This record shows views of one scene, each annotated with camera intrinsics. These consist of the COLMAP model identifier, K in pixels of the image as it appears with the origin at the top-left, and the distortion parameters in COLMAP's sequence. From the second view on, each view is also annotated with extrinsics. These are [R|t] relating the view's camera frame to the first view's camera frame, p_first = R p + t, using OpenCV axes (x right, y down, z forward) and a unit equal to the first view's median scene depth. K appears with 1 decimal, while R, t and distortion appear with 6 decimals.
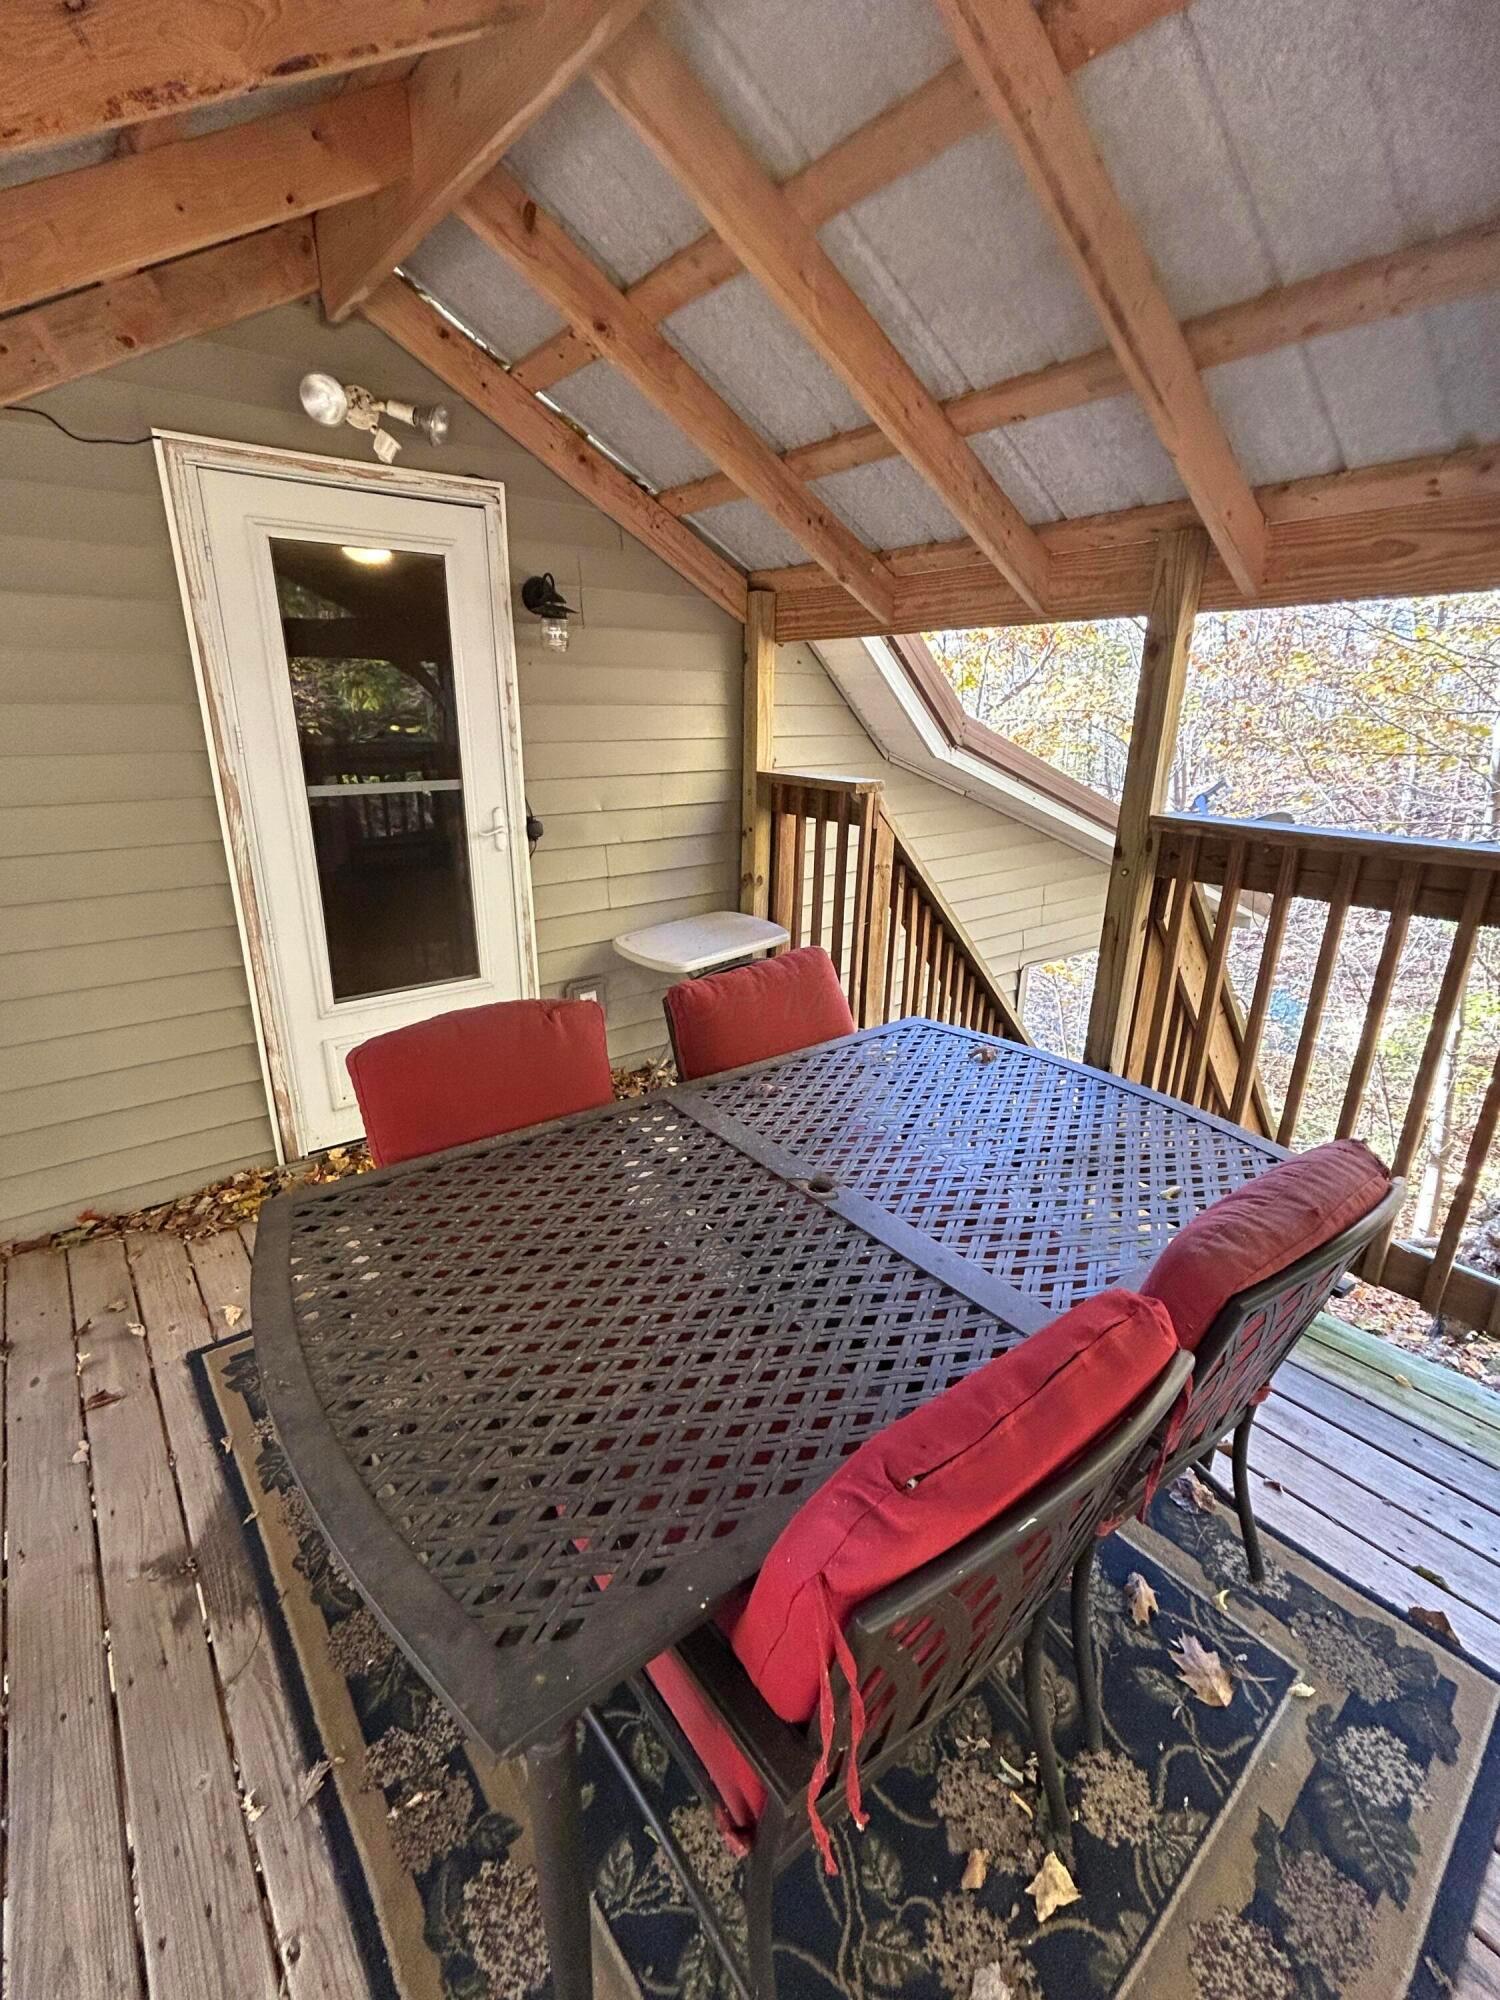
lens RADIAL K [[882.3, 0, 752.9], [0, 882.3, 997.4], [0, 0, 1]] dist [-0.004106, 0.001395]
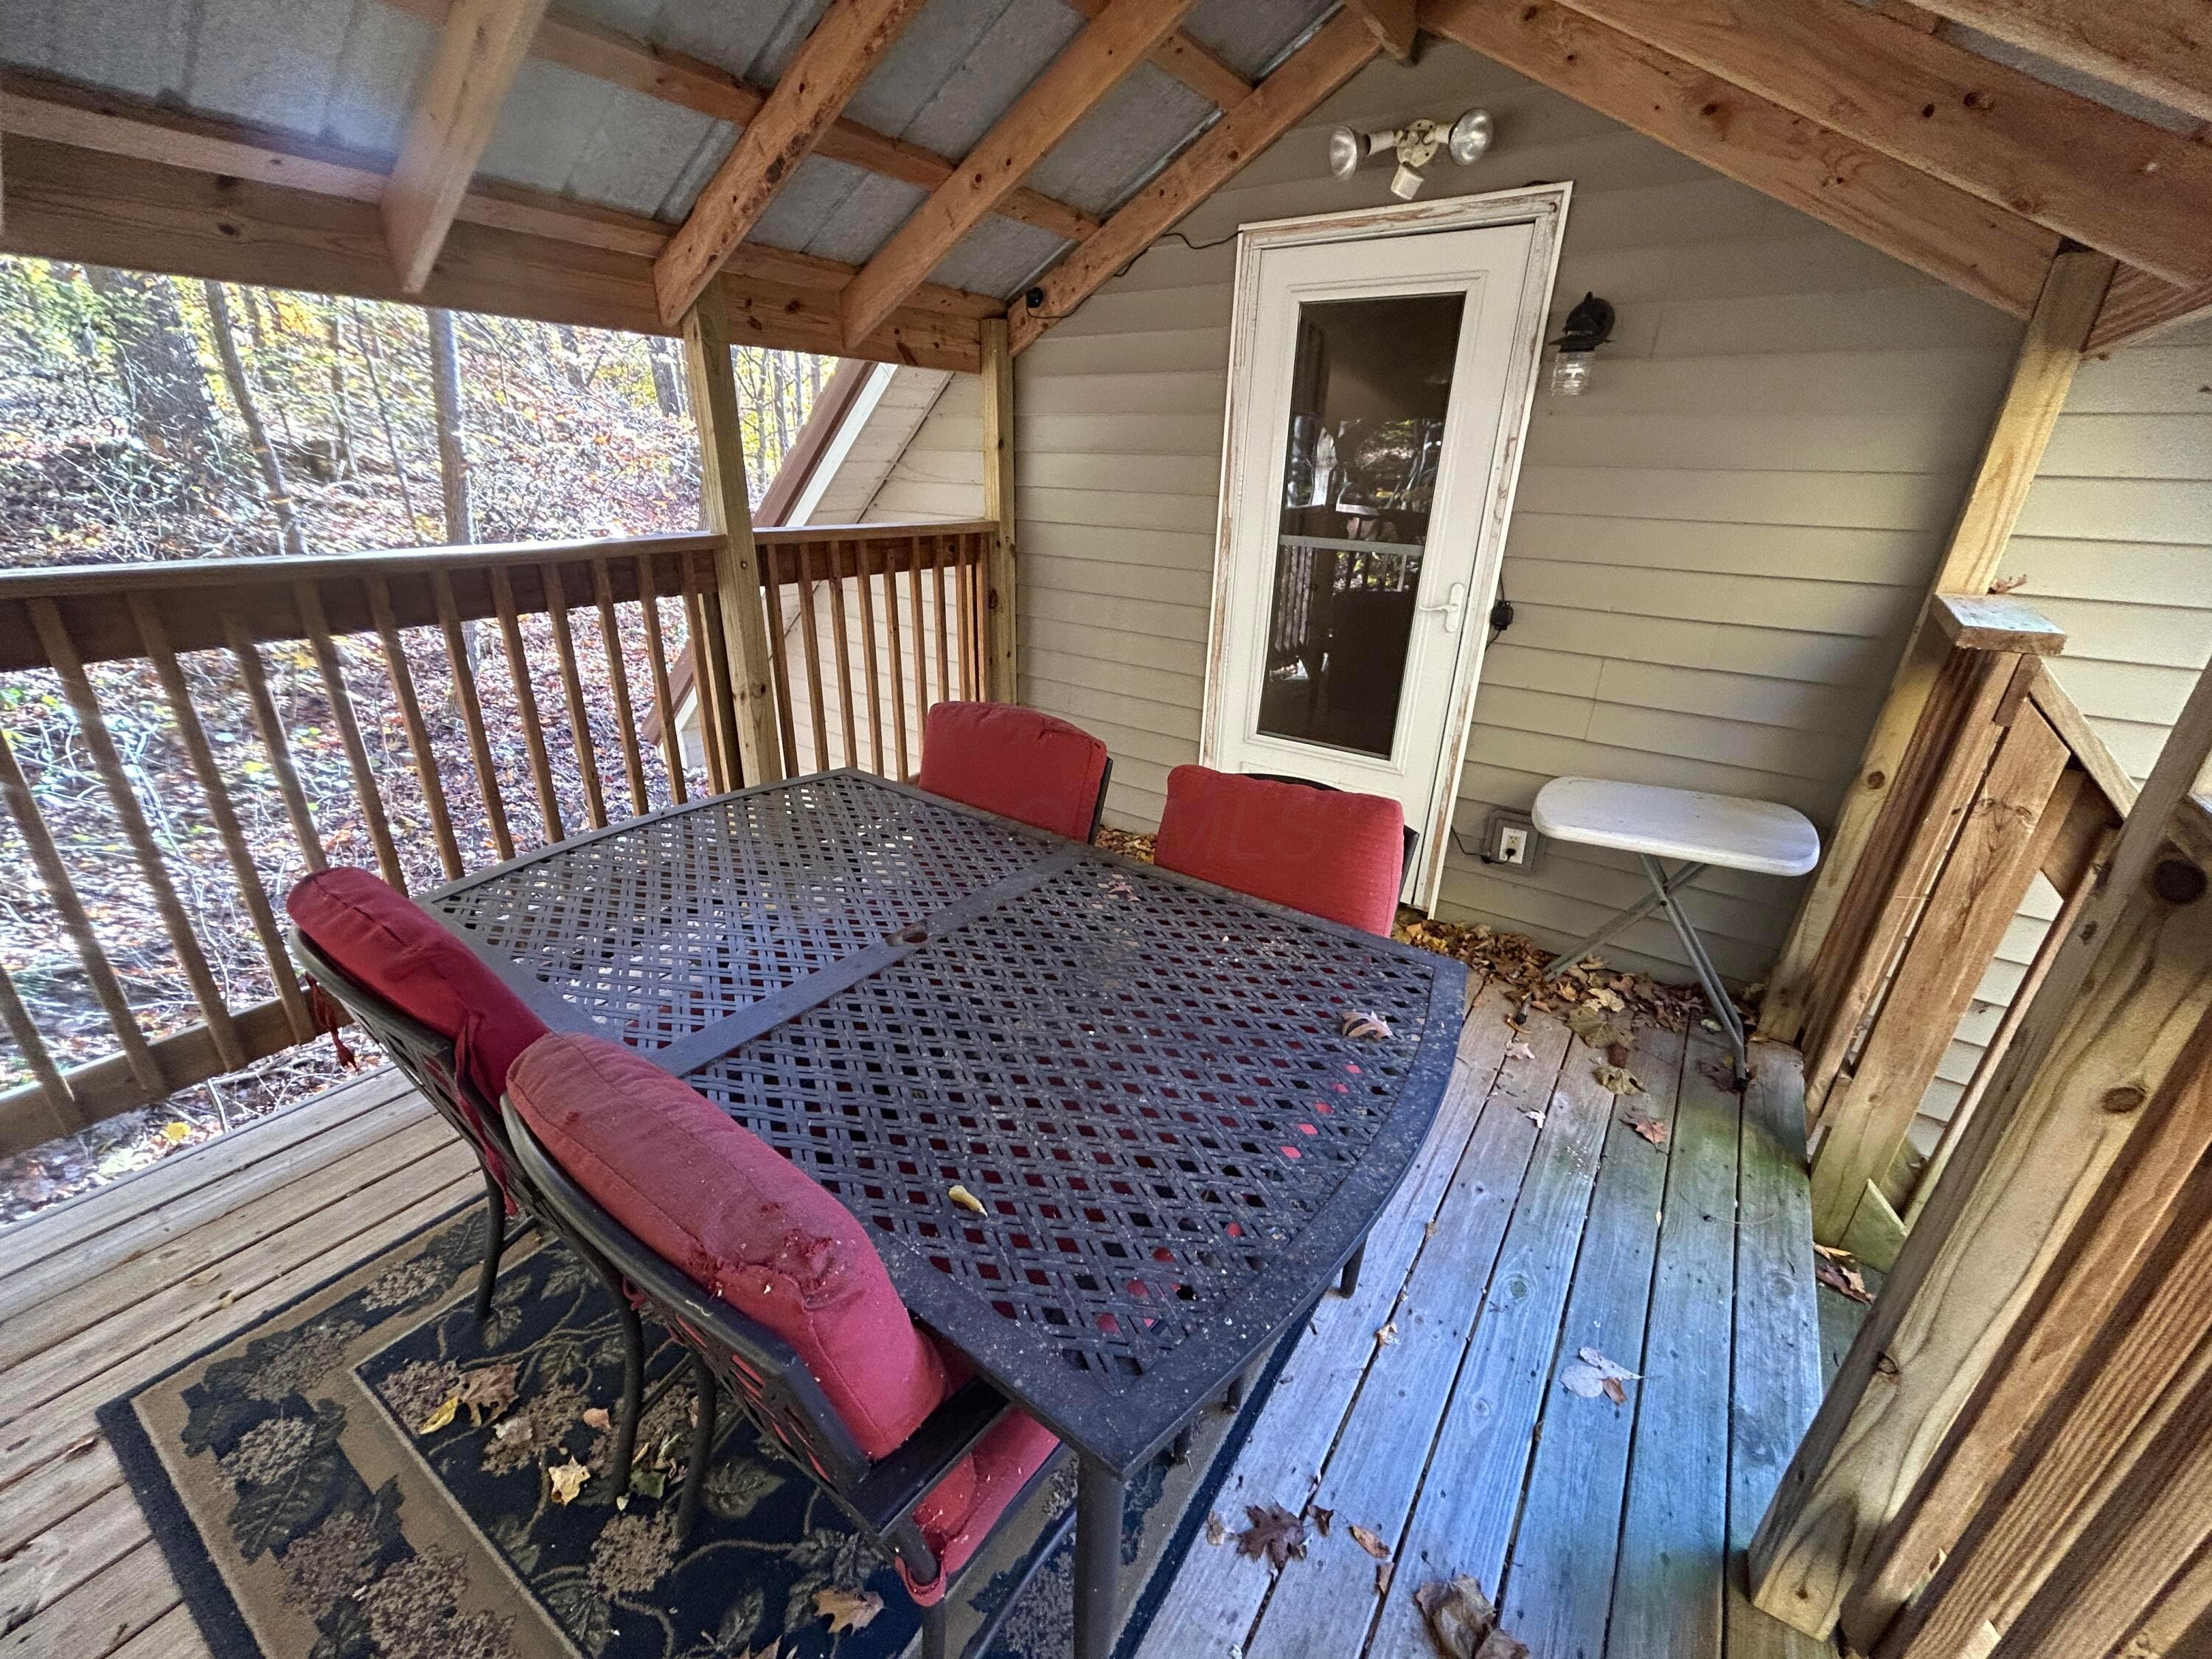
lens RADIAL K [[894.1, 0, 1105.2], [0, 894.1, 837.1], [0, 0, 1]] dist [-0.005995, 0.002181]
pose [[0.288756, 0.368487, -0.883650, 0.514503], [-0.330376, 0.904623, 0.269274, -0.113949], [0.898594, 0.214182, 0.382955, 0.412569]]
